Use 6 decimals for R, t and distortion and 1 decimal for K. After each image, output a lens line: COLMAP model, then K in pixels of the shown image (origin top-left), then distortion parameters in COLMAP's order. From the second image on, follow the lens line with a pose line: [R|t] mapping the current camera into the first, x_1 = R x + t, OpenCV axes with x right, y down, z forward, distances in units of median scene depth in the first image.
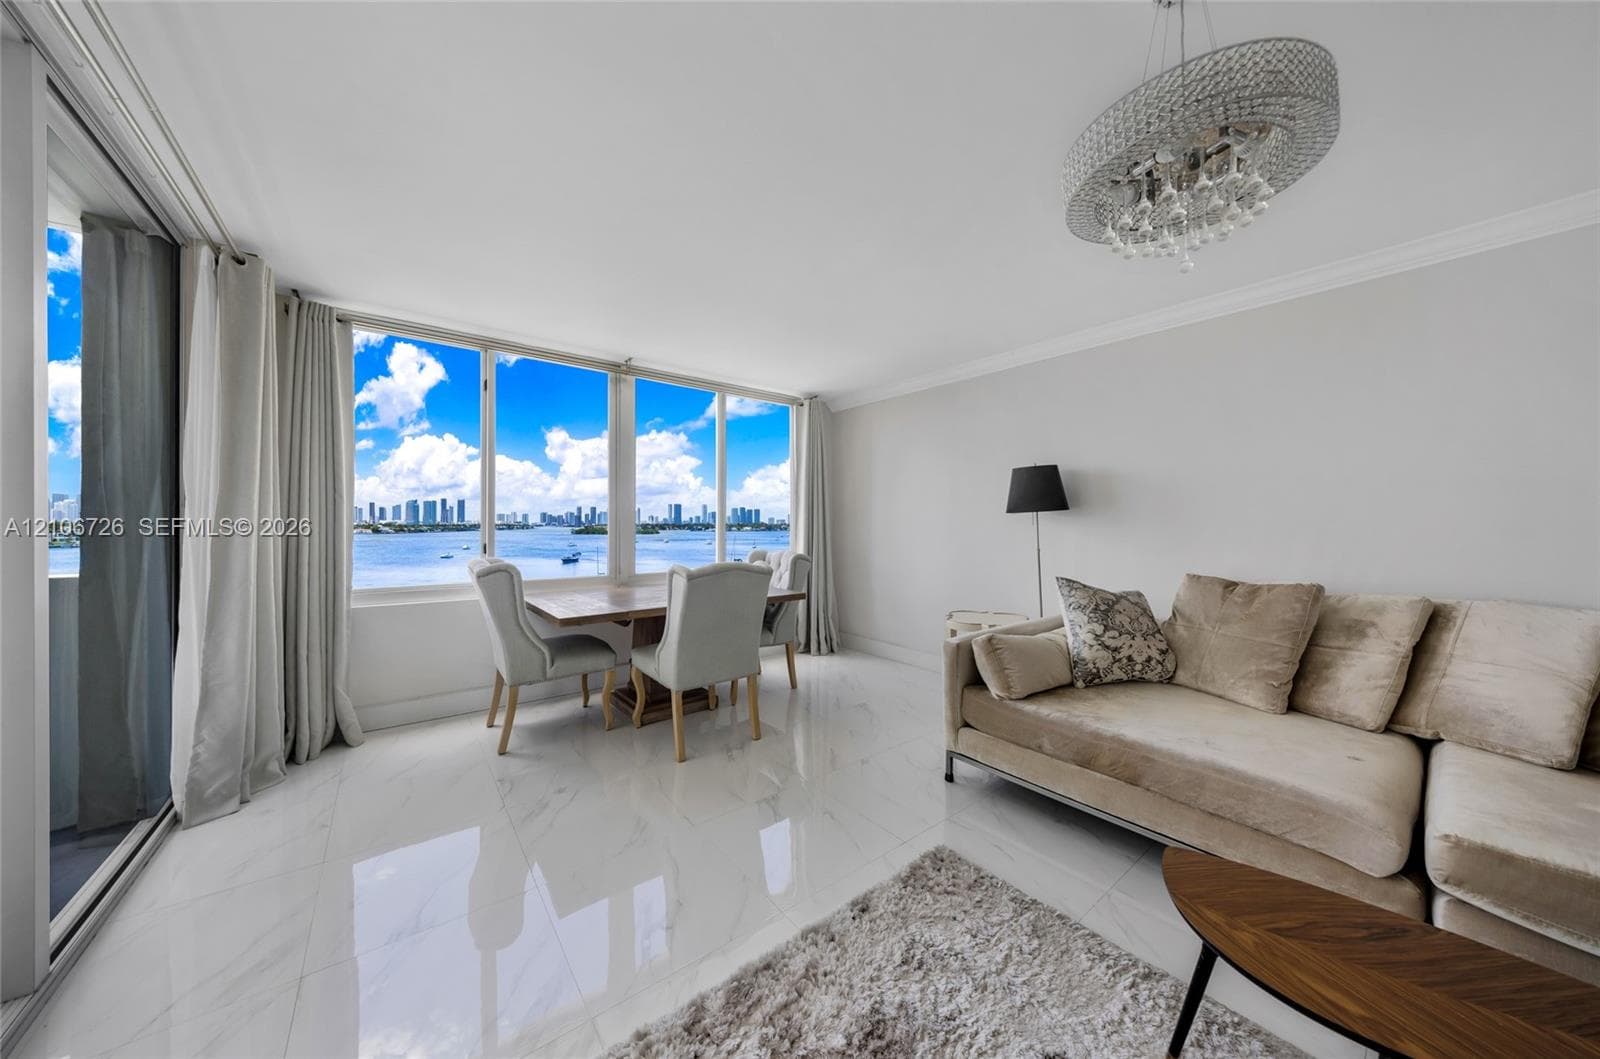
lens RADIAL K [[520.0, 0, 793.4], [0, 520.0, 521.7], [0, 0, 1]] dist [-0.008257, 0.000009]
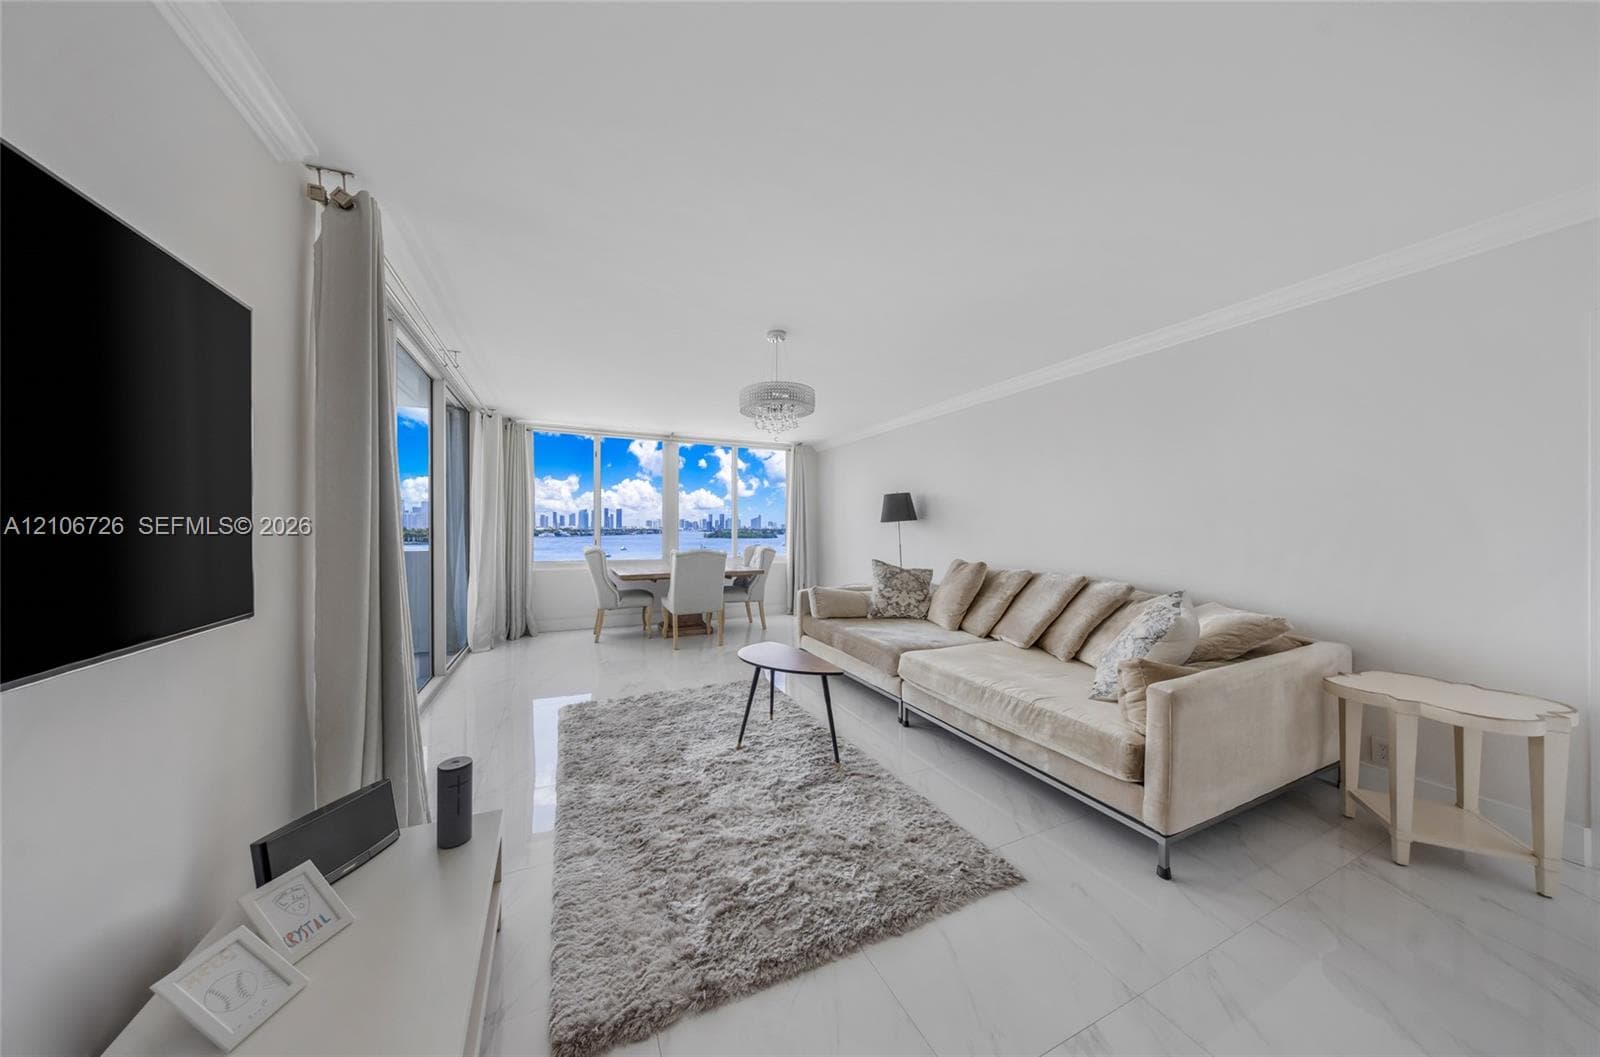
lens RADIAL K [[484.7, 0, 787.5], [0, 484.7, 526.5], [0, 0, 1]] dist [-0.000242, -0.000018]
pose [[0.972122, -0.000603, -0.234474, 0.651679], [0.000360, 0.999999, -0.001078, -0.003294], [0.234474, 0.000964, 0.972122, -0.713548]]
